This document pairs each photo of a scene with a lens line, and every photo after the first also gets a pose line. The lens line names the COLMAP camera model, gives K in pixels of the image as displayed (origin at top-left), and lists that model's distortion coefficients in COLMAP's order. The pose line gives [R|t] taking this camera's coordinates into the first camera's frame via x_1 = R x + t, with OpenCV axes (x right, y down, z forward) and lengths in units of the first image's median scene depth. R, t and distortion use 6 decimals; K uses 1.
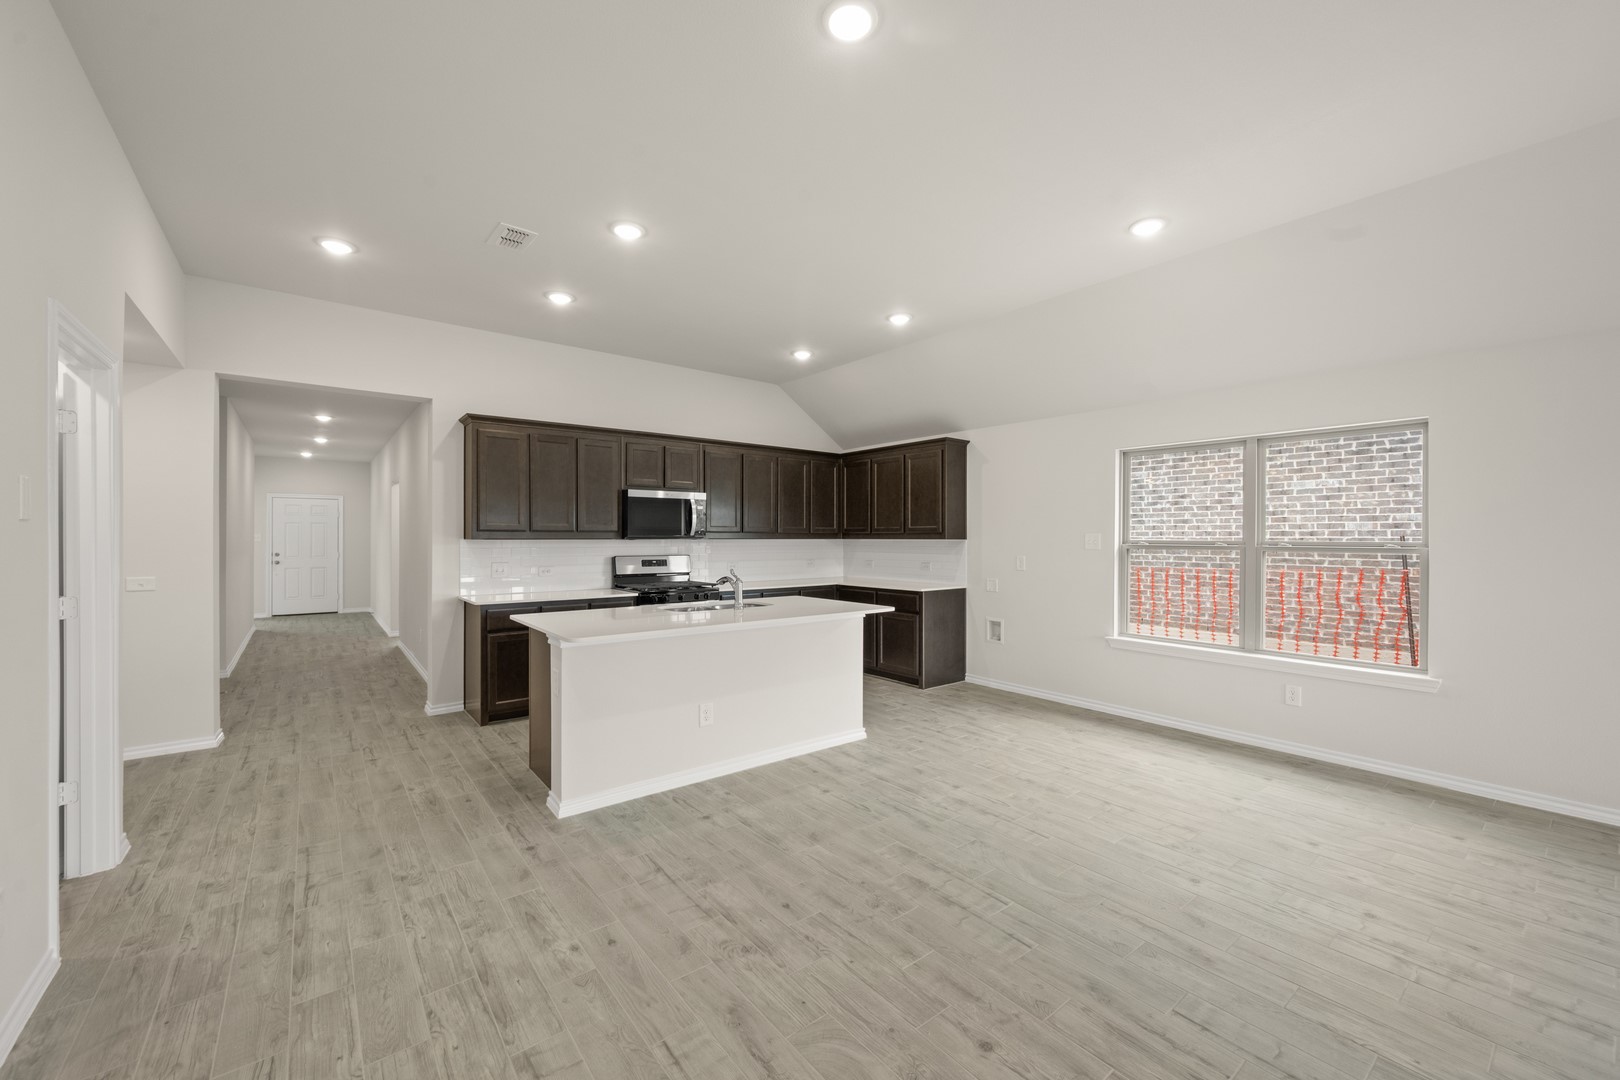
lens RADIAL K [[637.5, 0, 812.8], [0, 637.5, 540.7], [0, 0, 1]] dist [0.000616, 0.000133]
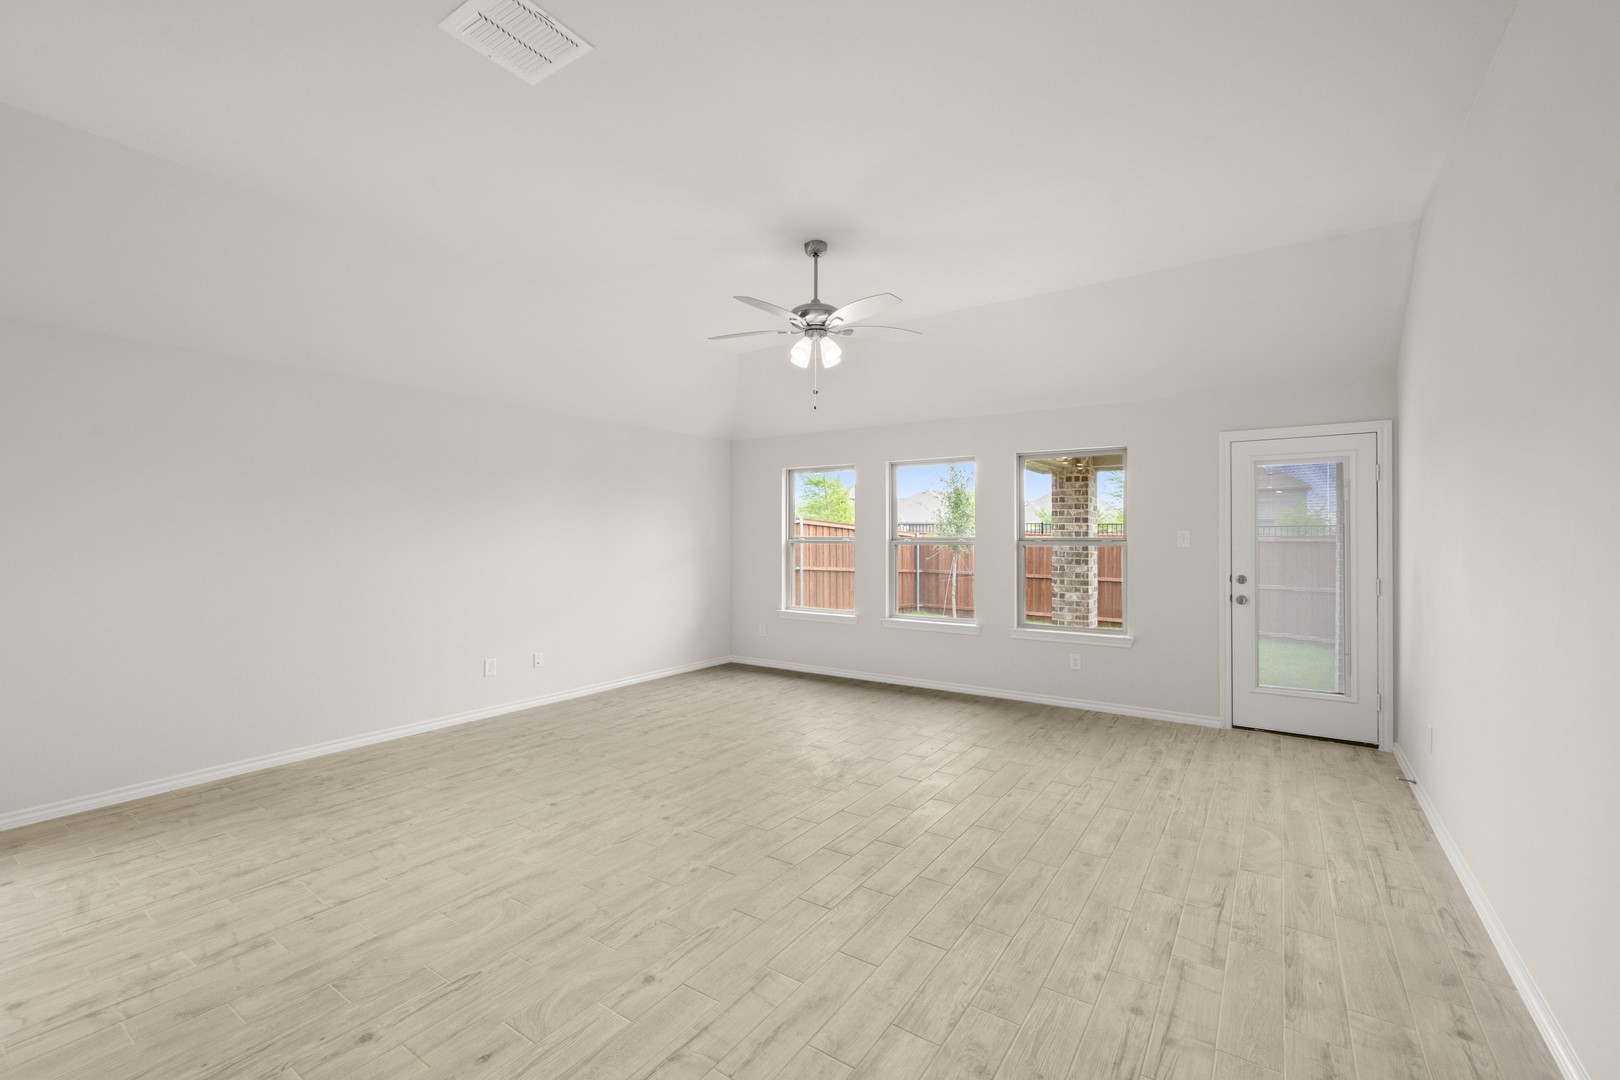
lens RADIAL K [[675.6, 0, 813.8], [0, 675.6, 534.2], [0, 0, 1]] dist [-0.002109, 0.000823]
pose [[-0.299959, 0.002590, 0.953949, -0.156422], [0.005535, 0.999984, -0.000975, 0.001083], [-0.953936, 0.004987, -0.299969, 0.194832]]
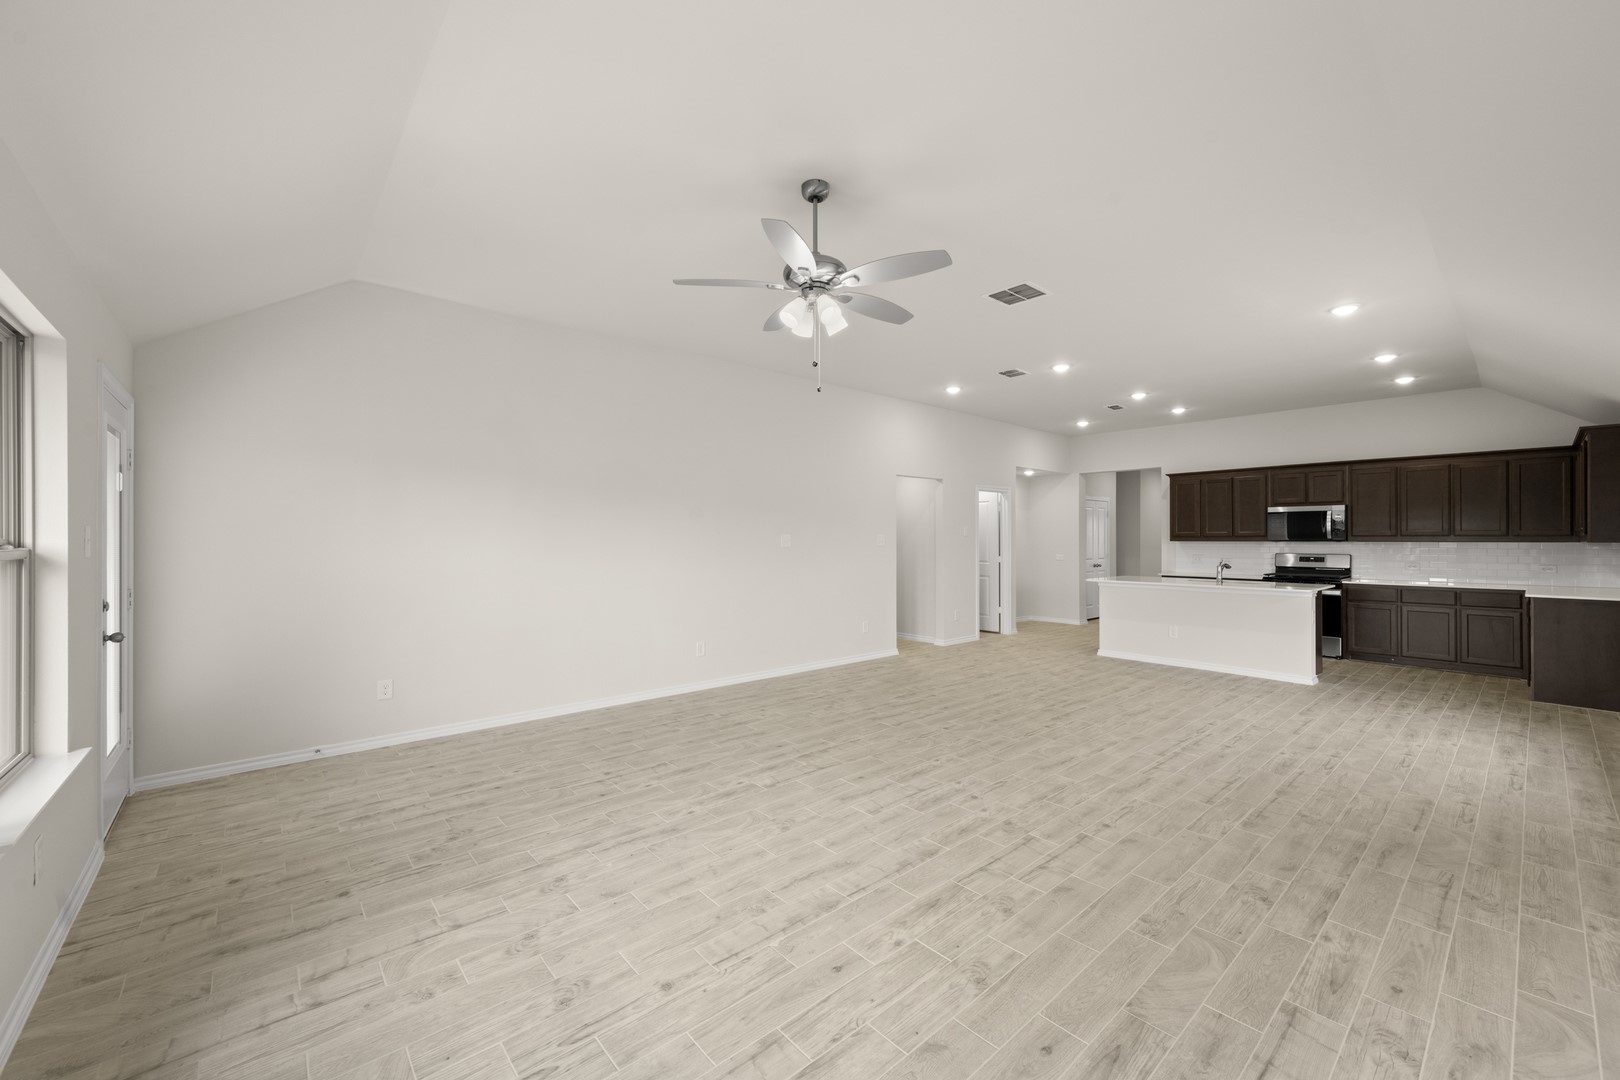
lens RADIAL K [[637.5, 0, 810.3], [0, 637.5, 536.0], [0, 0, 1]] dist [0.000616, 0.000133]
pose [[0.045791, -0.007578, -0.998922, 1.772473], [-0.007065, 0.999944, -0.007909, 0.006734], [0.998926, 0.007419, 0.045735, -0.186923]]
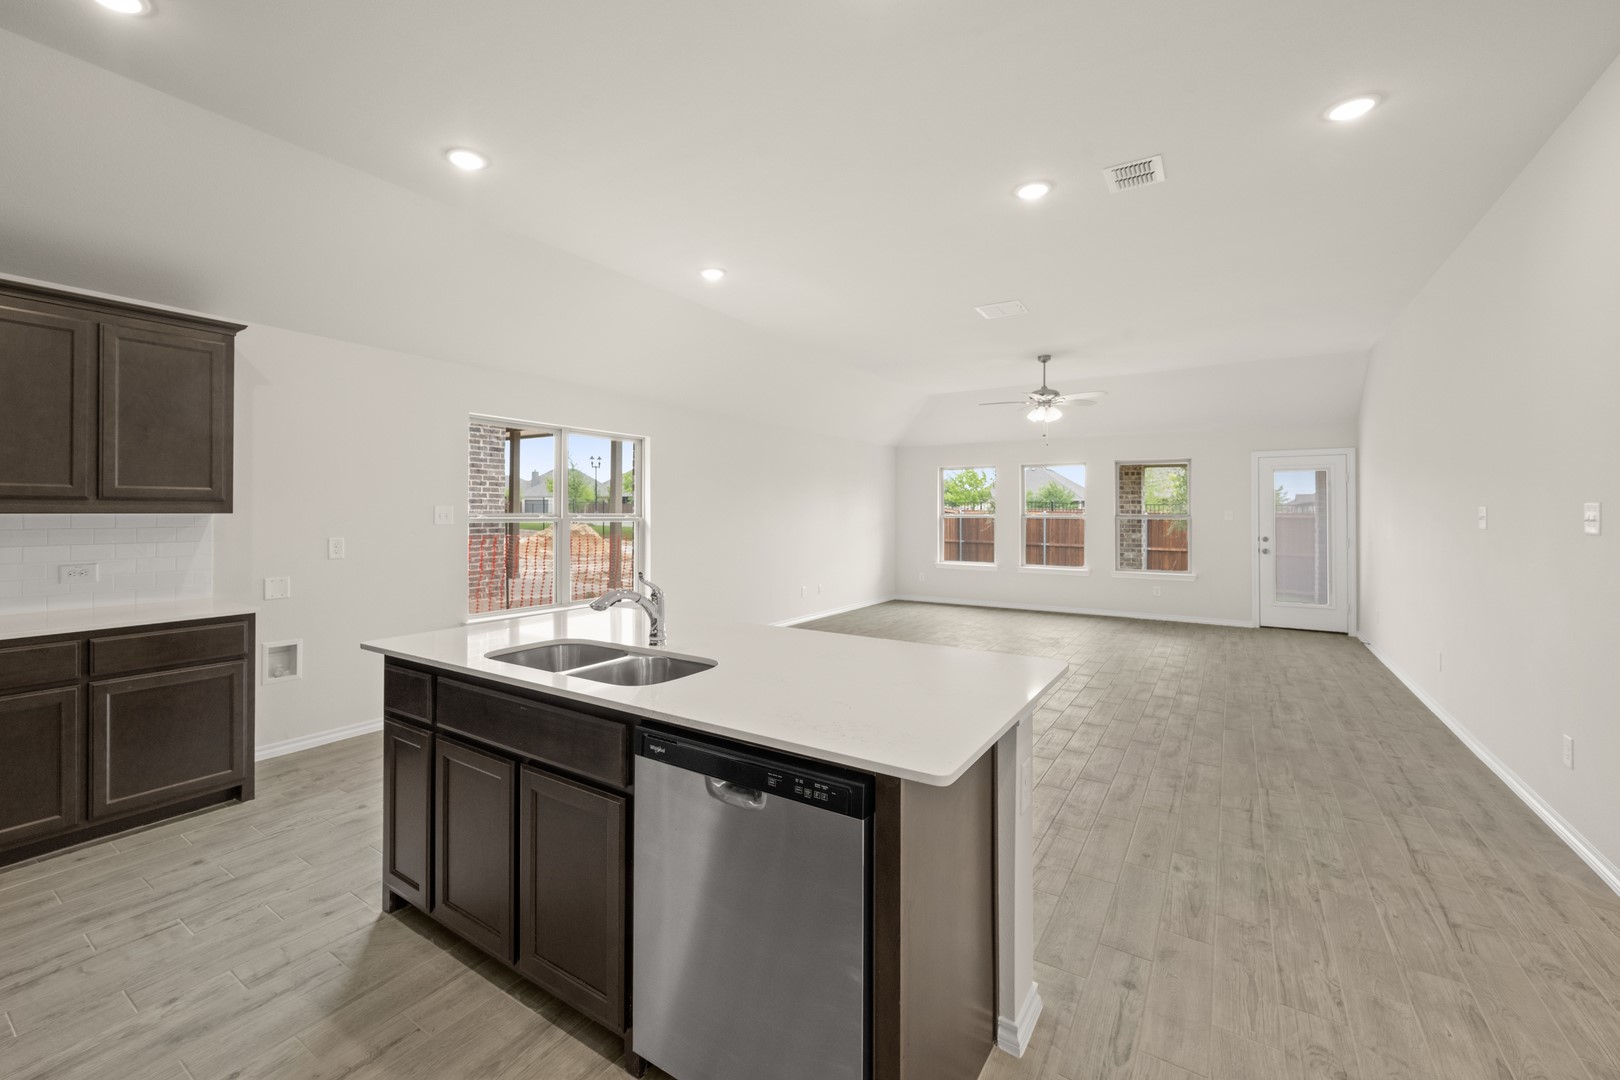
lens RADIAL K [[668.4, 0, 772.5], [0, 668.4, 505.9], [0, 0, 1]] dist [0.003192, -0.001033]
pose [[-0.296222, 0.007177, 0.955092, -0.800151], [0.002097, 0.999974, -0.006864, -0.005989], [-0.955117, -0.000031, -0.296230, 1.249508]]
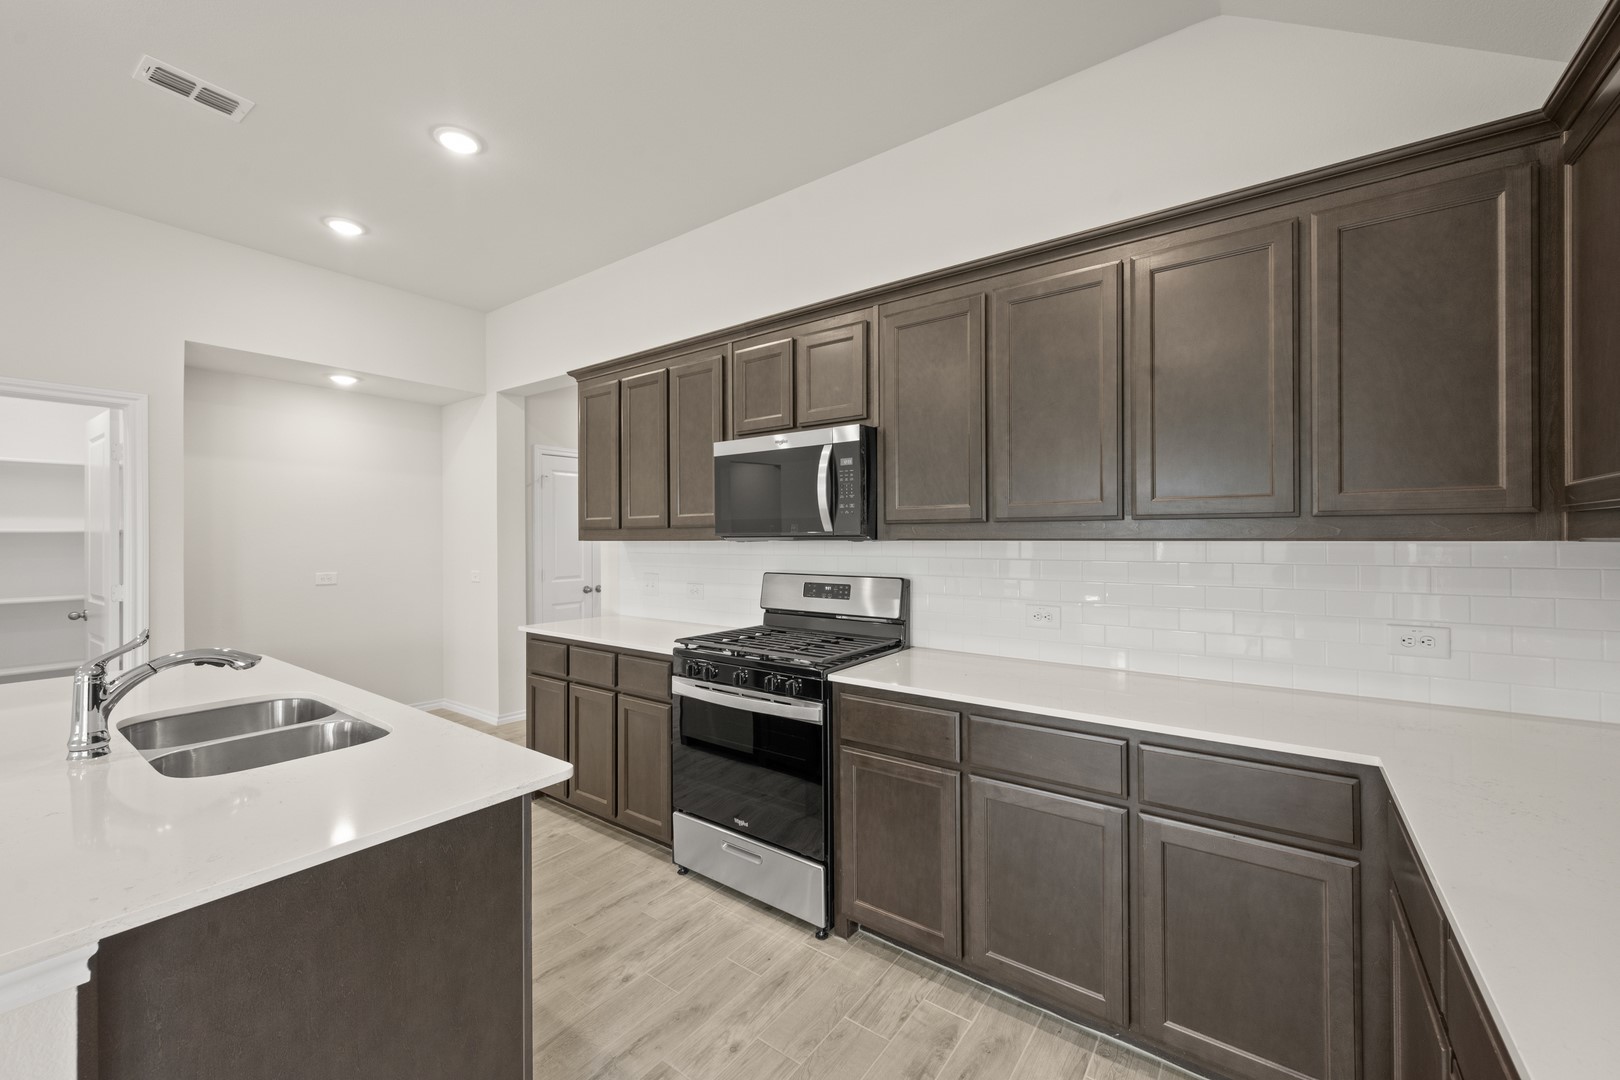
lens RADIAL K [[637.5, 0, 813.2], [0, 637.5, 535.7], [0, 0, 1]] dist [0.000616, 0.000133]
pose [[0.265975, -0.005618, -0.963964, 0.350458], [-0.001784, 0.999978, -0.006320, -0.004462], [0.963978, 0.003401, 0.265959, 1.477831]]
